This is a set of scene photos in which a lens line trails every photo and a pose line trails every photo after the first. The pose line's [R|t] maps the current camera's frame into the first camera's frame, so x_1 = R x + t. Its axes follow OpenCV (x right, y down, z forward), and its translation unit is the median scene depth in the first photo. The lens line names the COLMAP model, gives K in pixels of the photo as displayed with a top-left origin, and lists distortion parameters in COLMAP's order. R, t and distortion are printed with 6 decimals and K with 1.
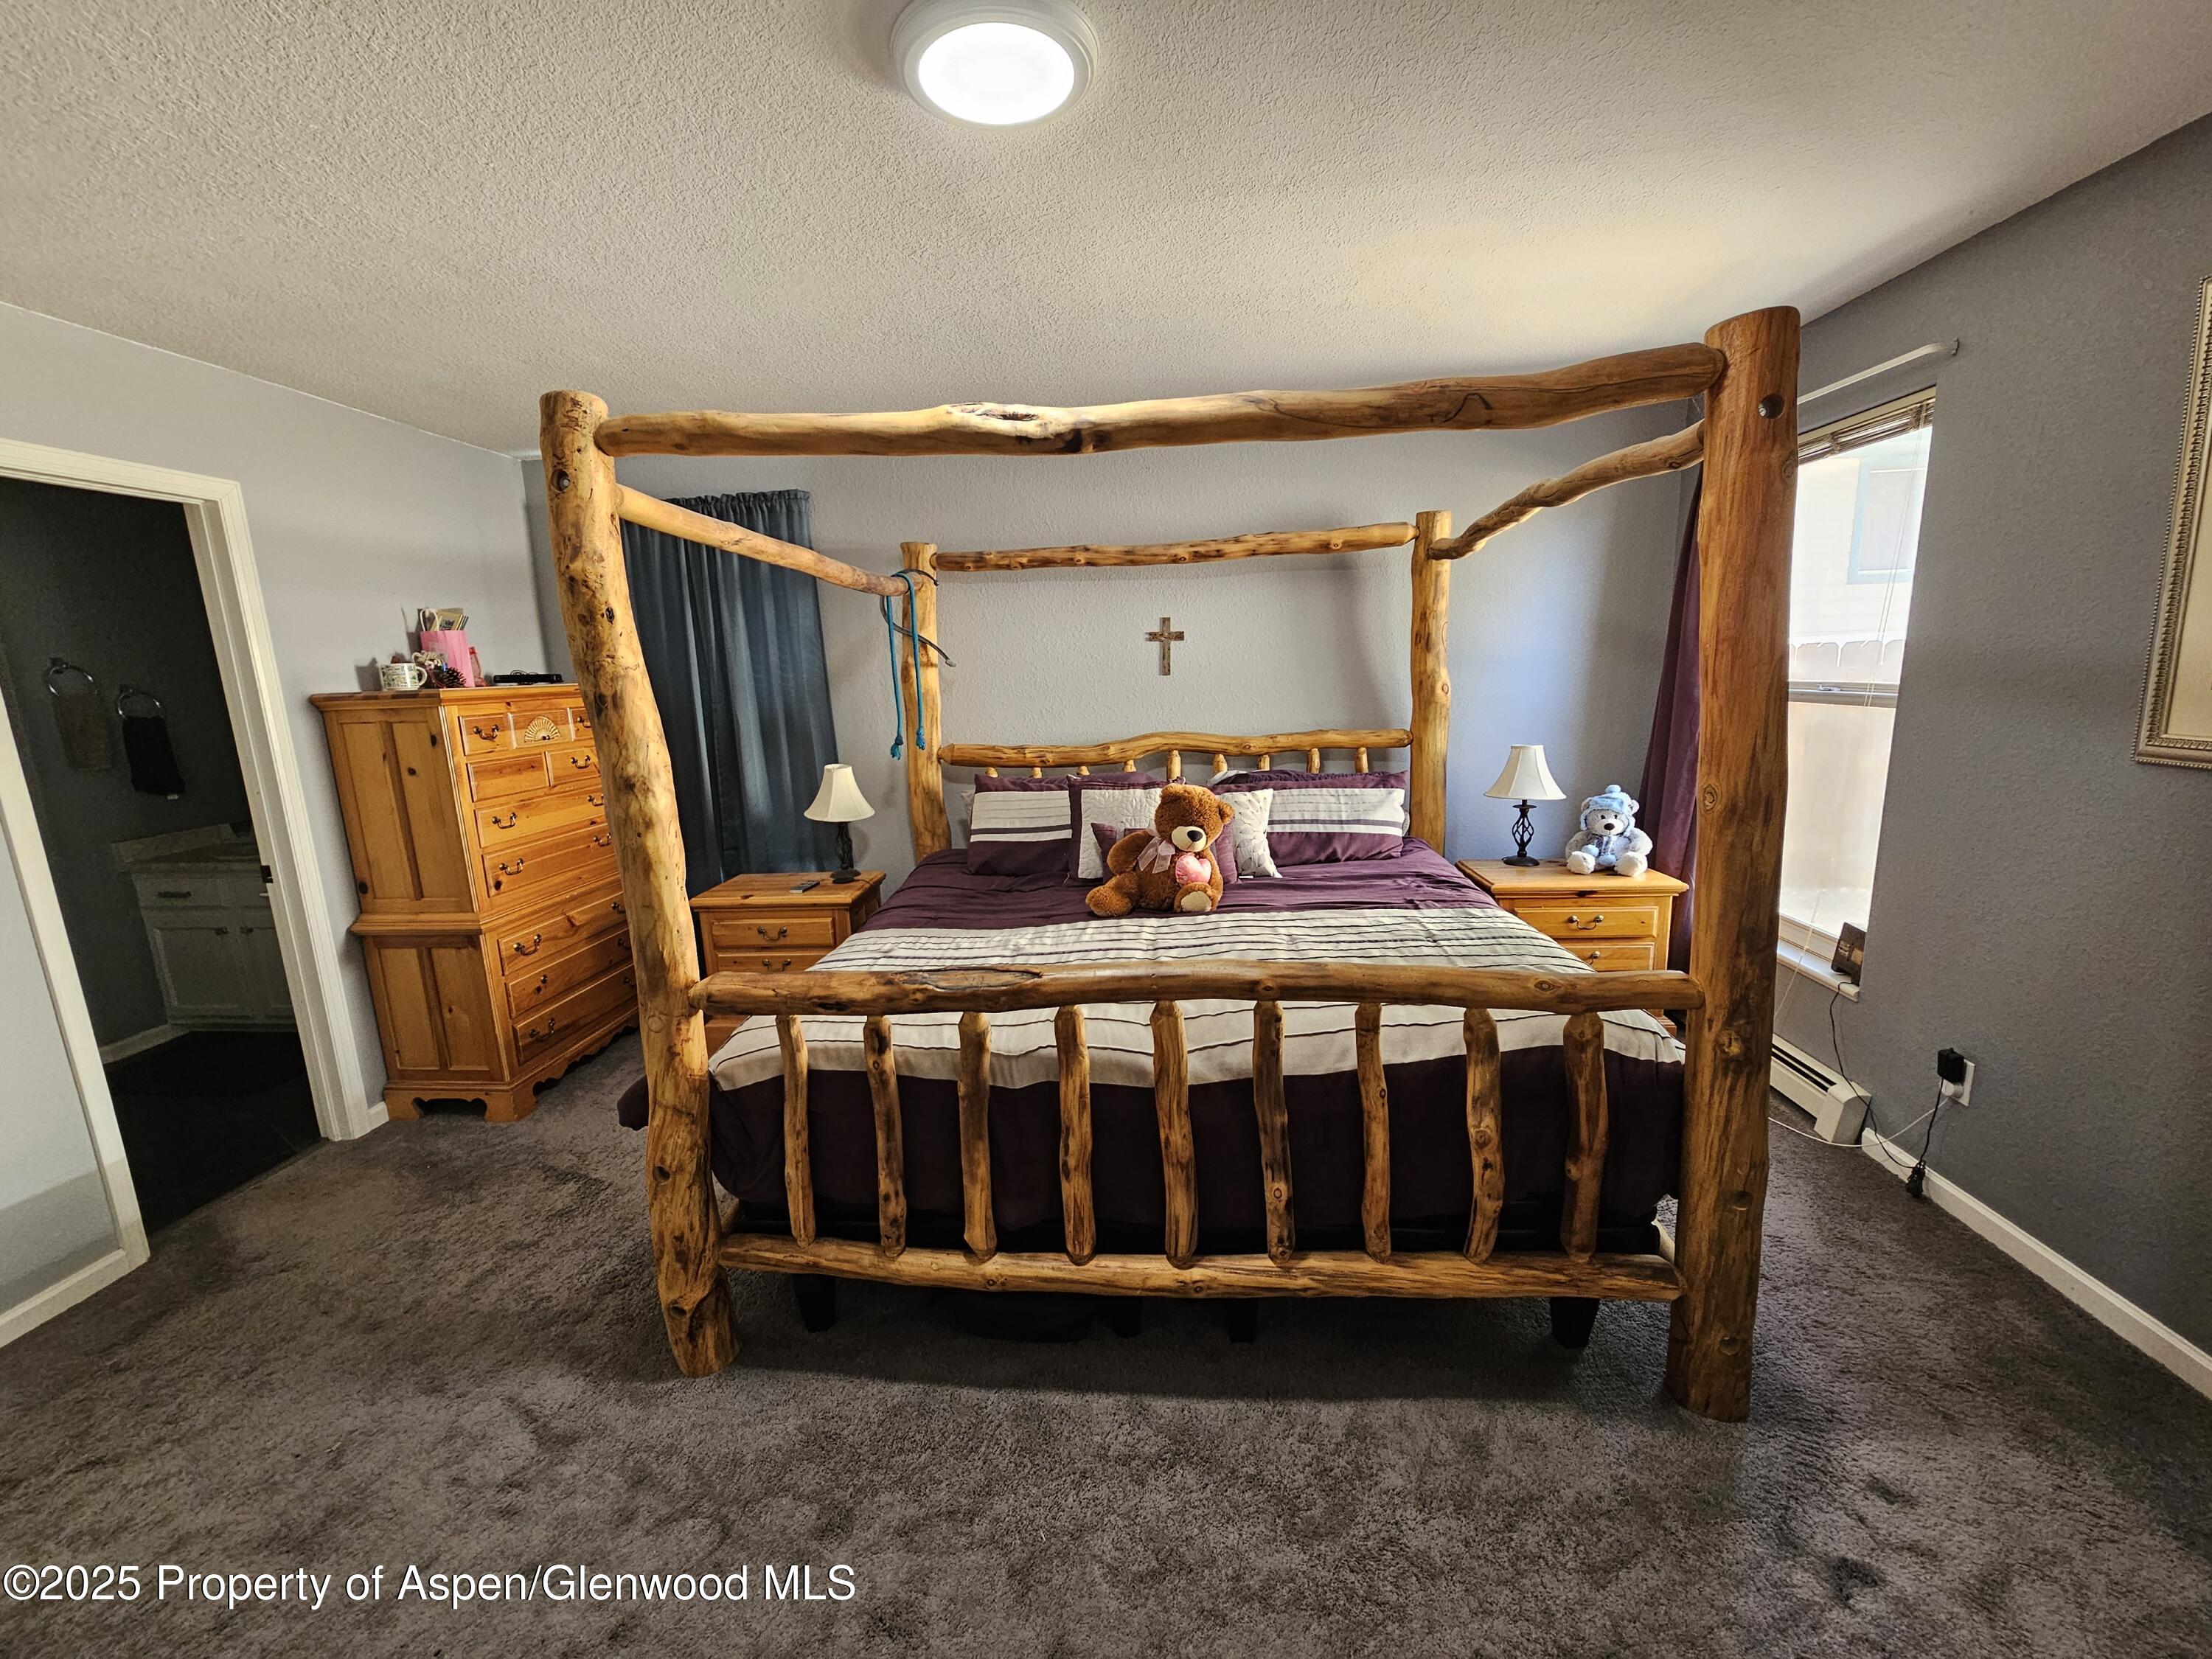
lens RADIAL K [[904.3, 0, 1096.6], [0, 904.3, 837.7], [0, 0, 1]] dist [0.002744, -0.000508]
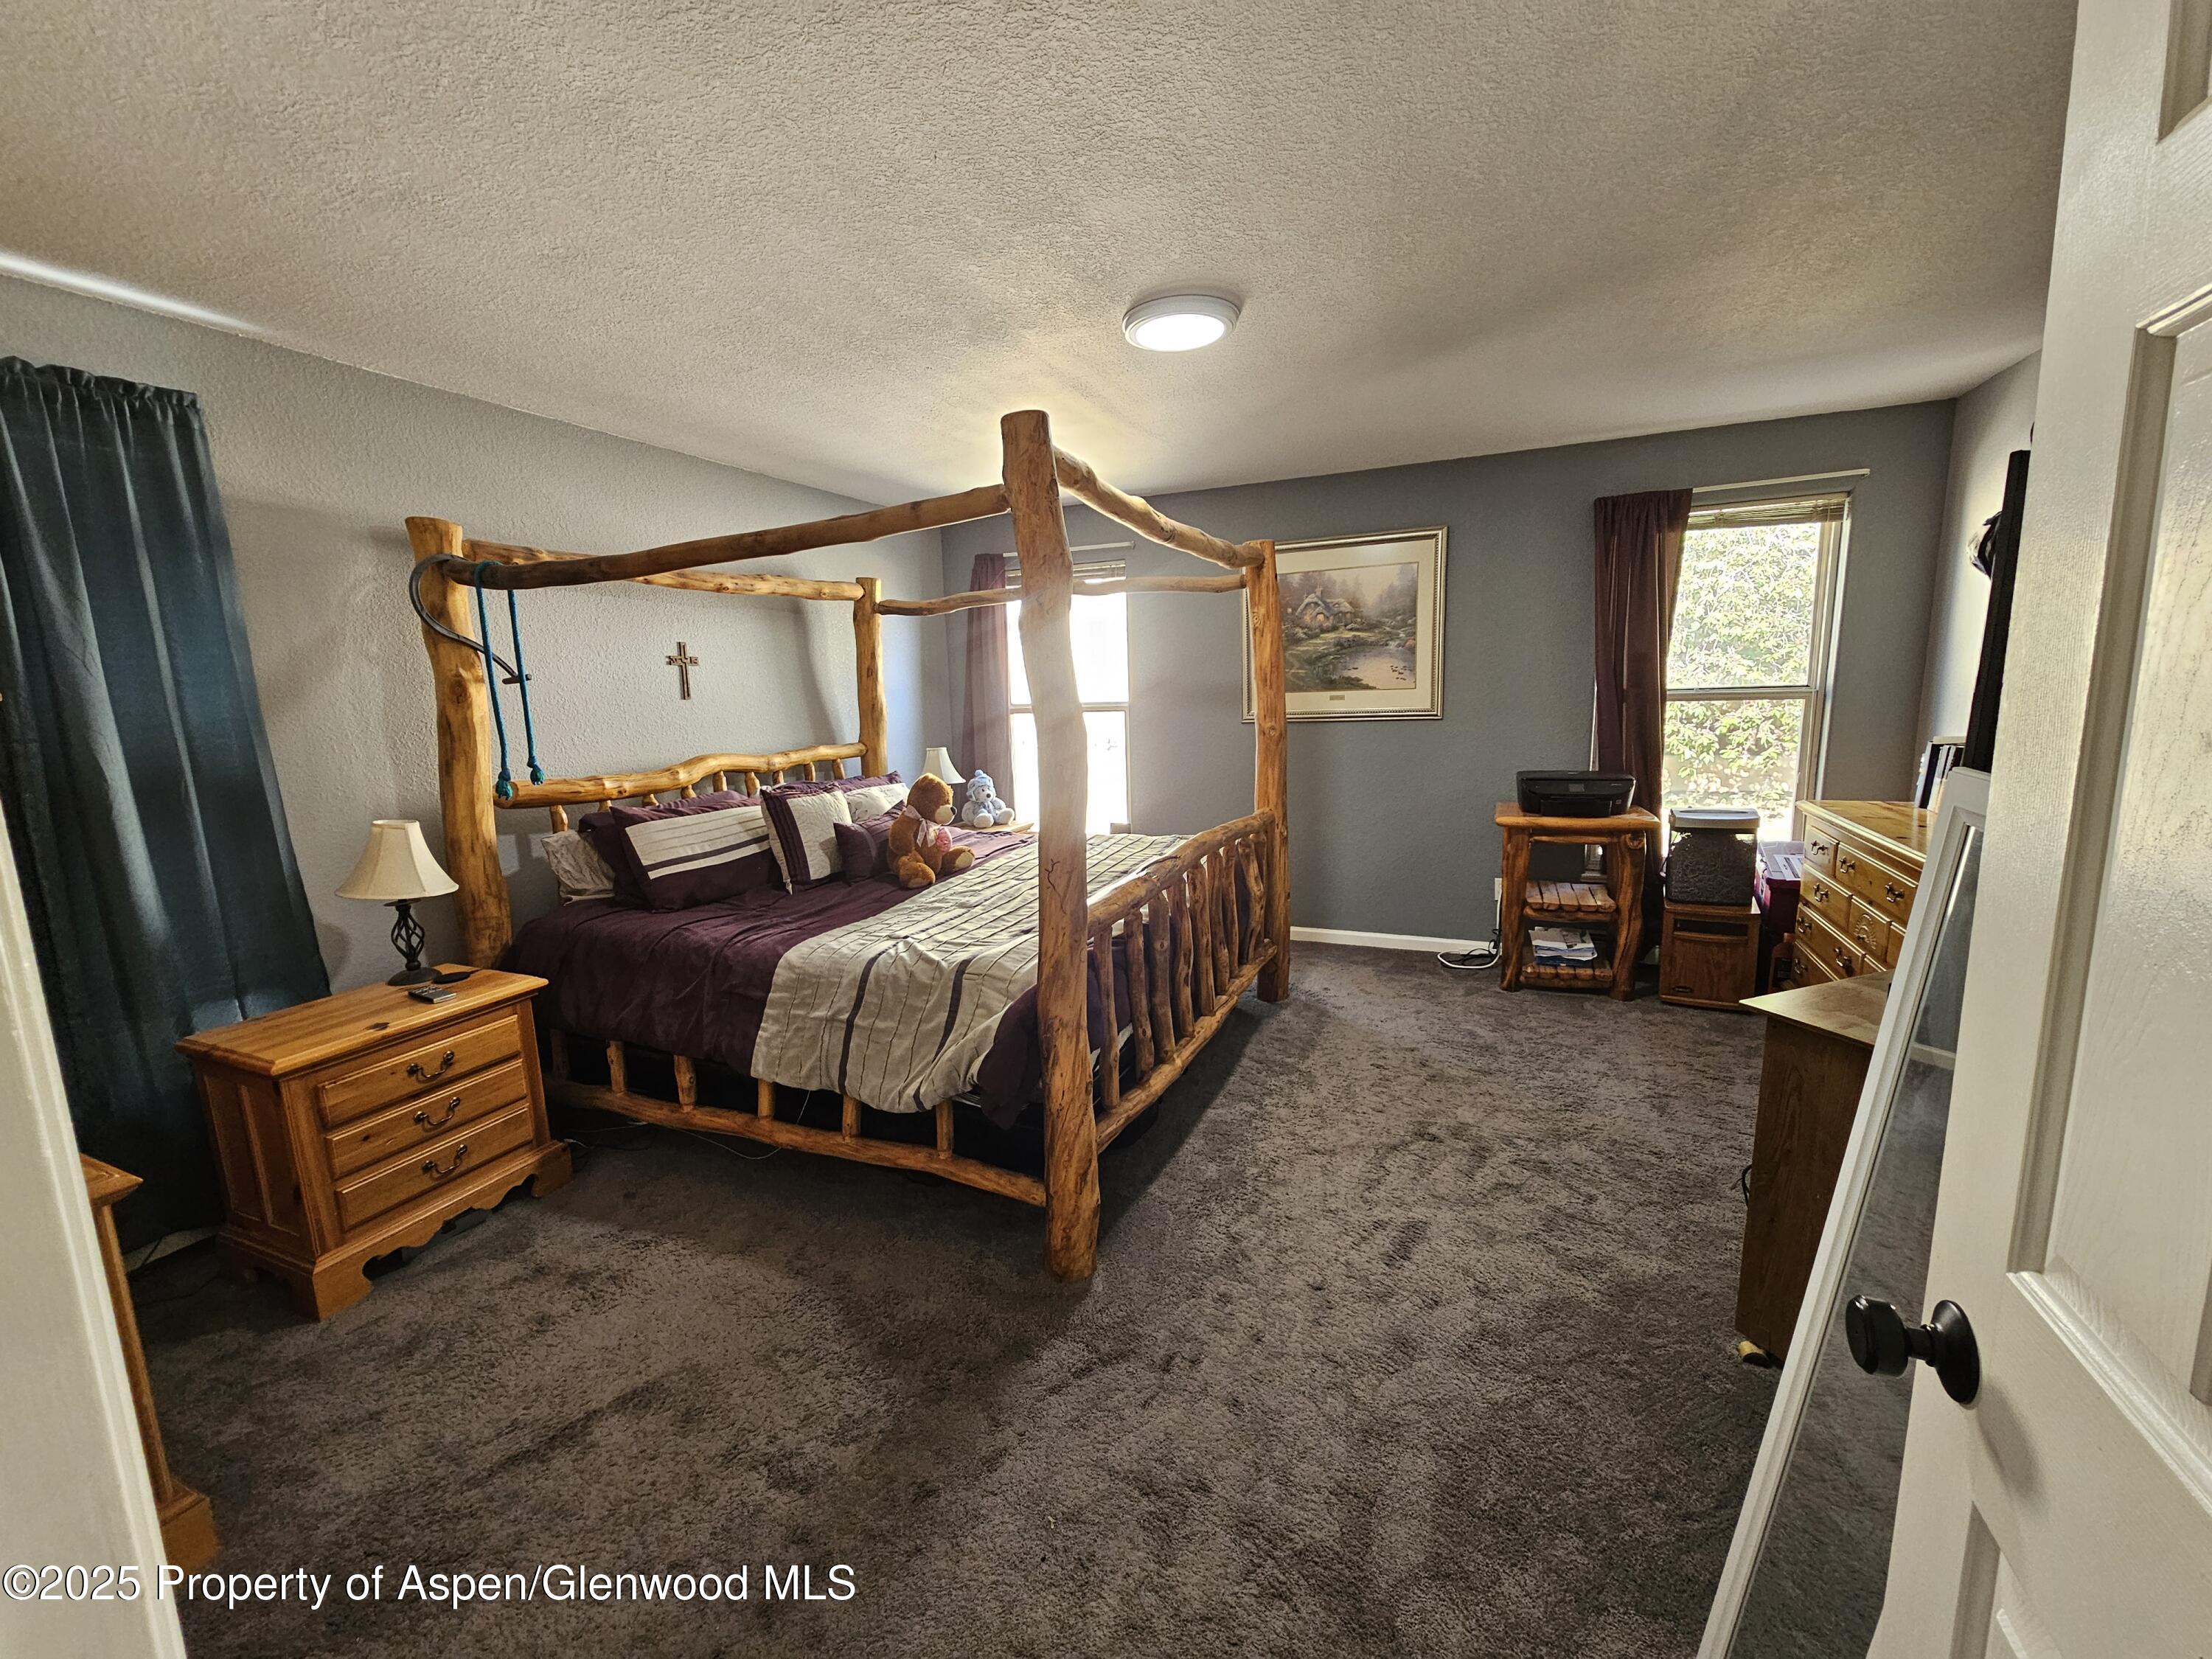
lens RADIAL K [[906.9, 0, 1099.2], [0, 906.9, 837.8], [0, 0, 1]] dist [0.001238, -0.000153]
pose [[0.328375, -0.126646, 0.936019, -1.013141], [0.193201, 0.979025, 0.064686, -0.010055], [-0.924577, 0.159598, 0.345955, 0.359200]]
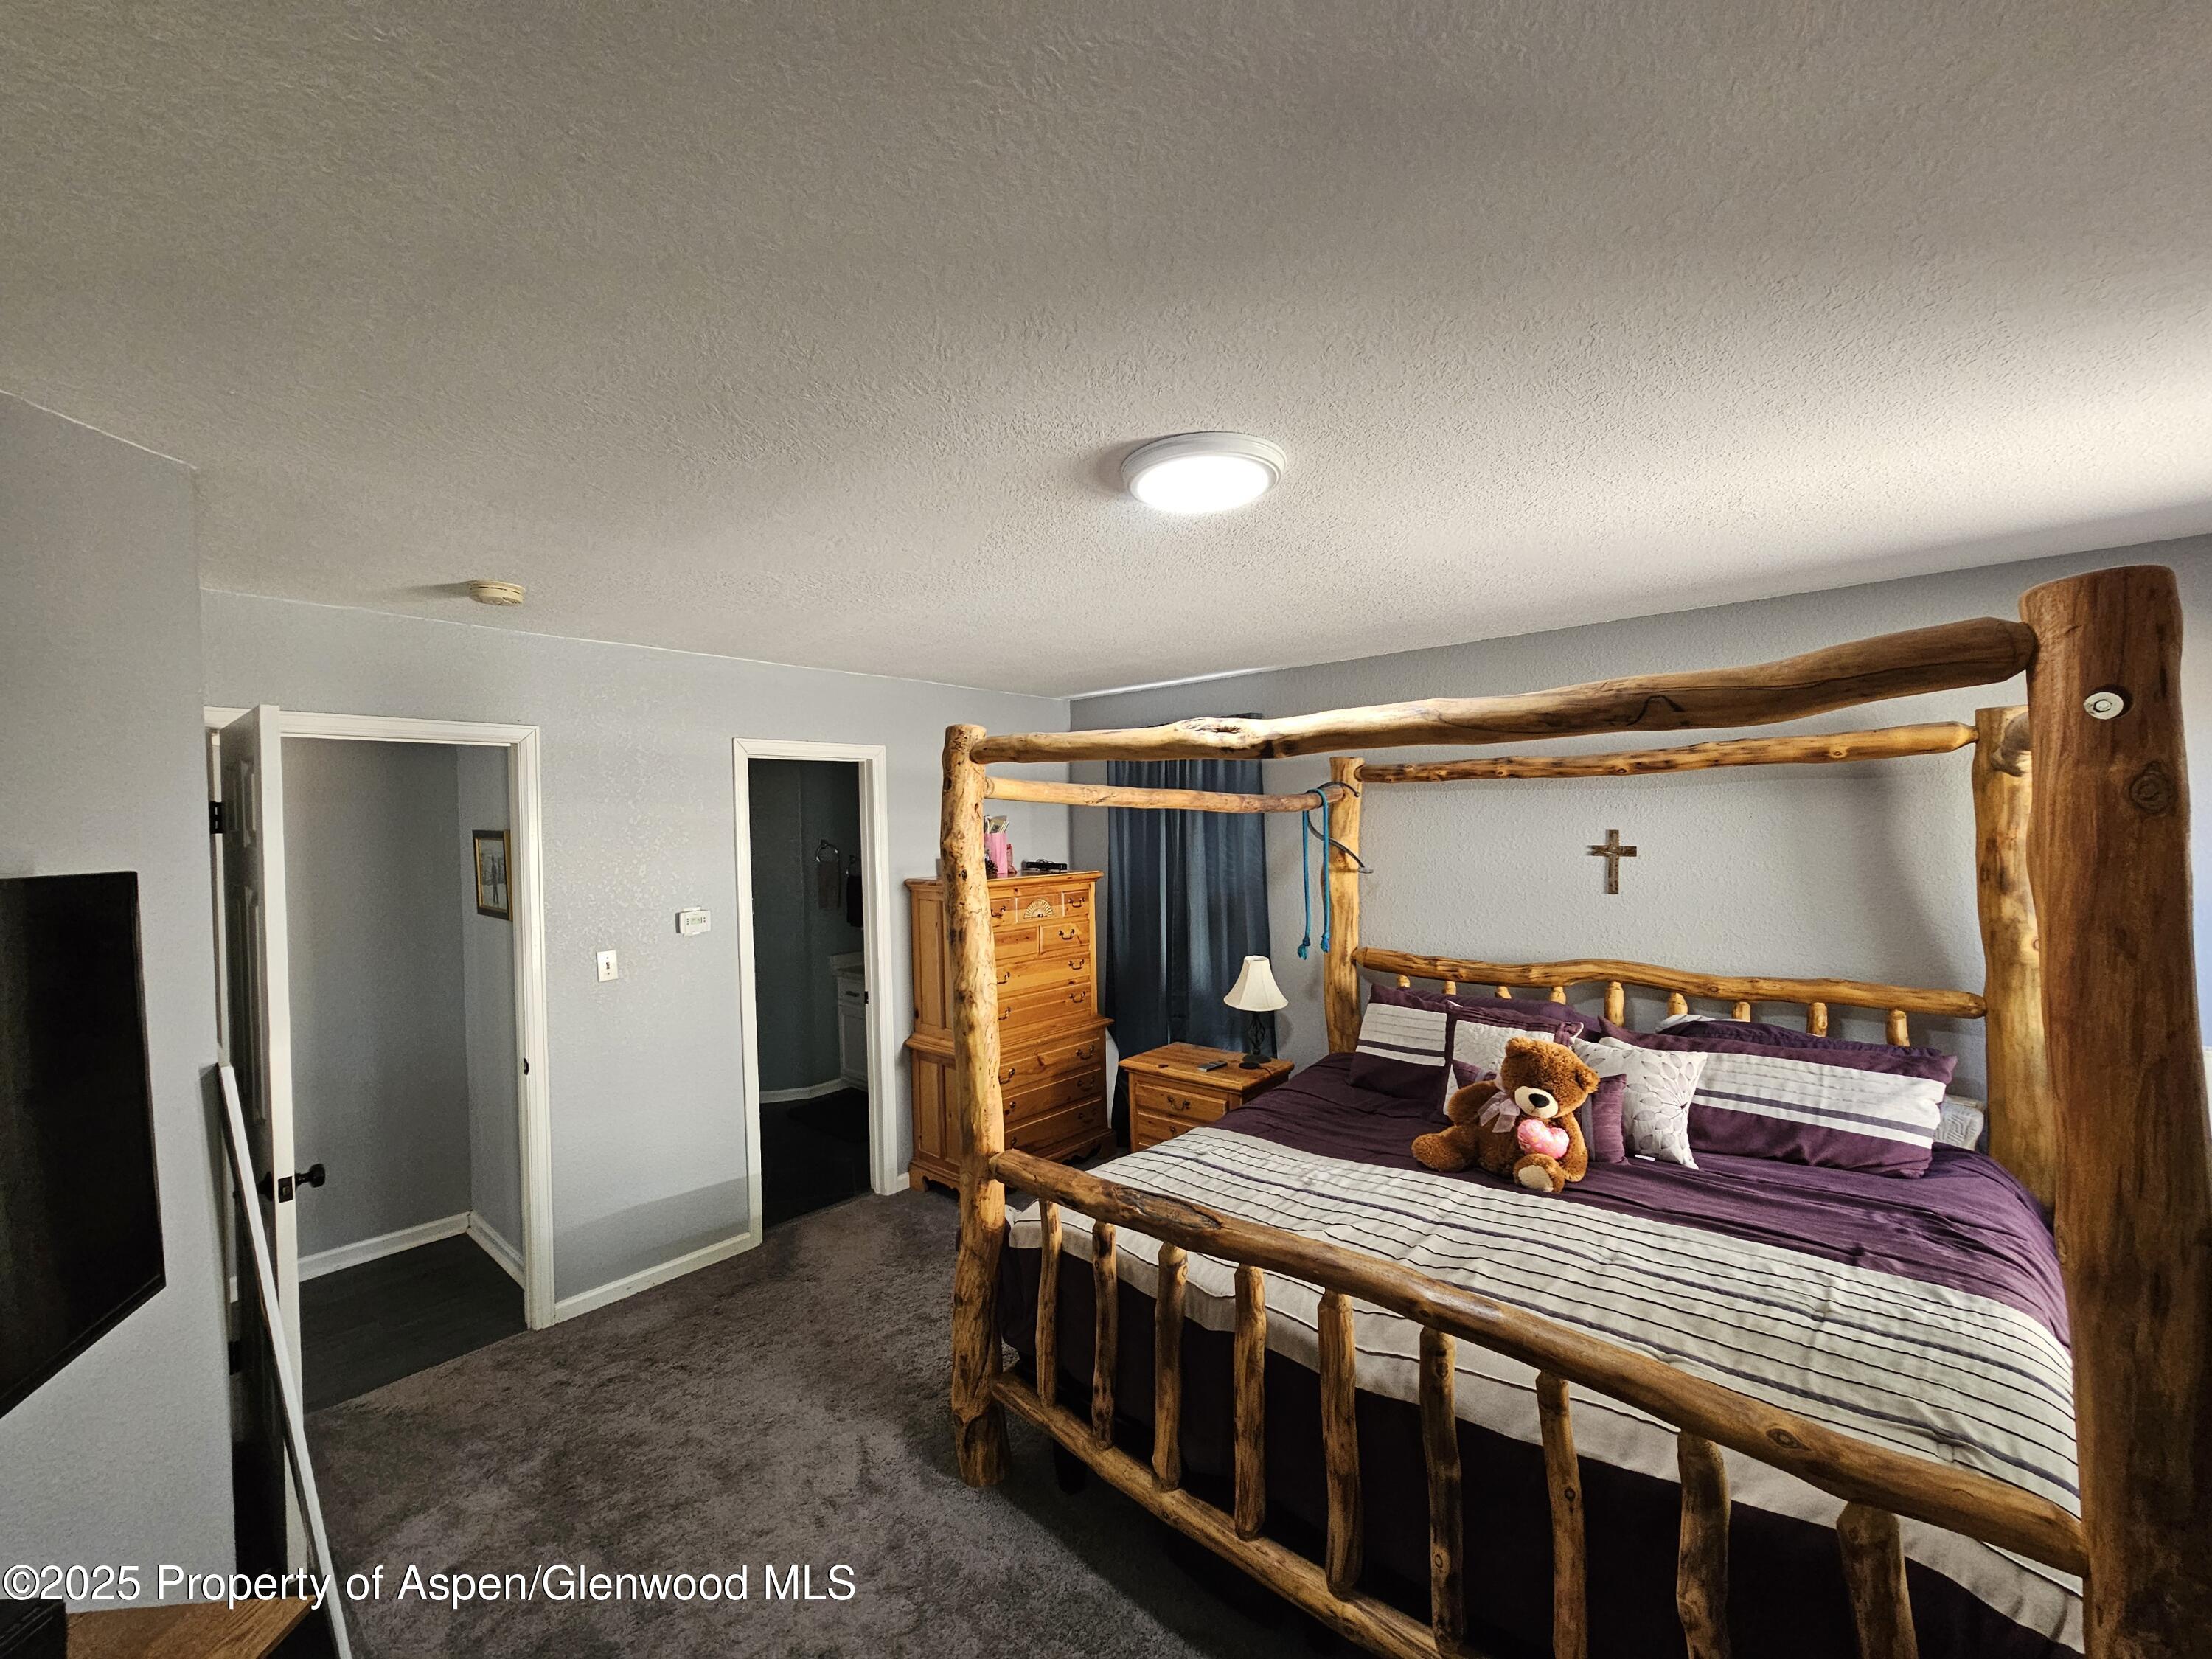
lens RADIAL K [[906.9, 0, 1099.2], [0, 906.9, 837.8], [0, 0, 1]] dist [0.001238, -0.000153]
pose [[0.800983, 0.031464, -0.597859, 0.281946], [-0.122264, 0.986169, -0.111904, -0.102016], [0.586069, 0.162730, 0.793752, -0.003710]]
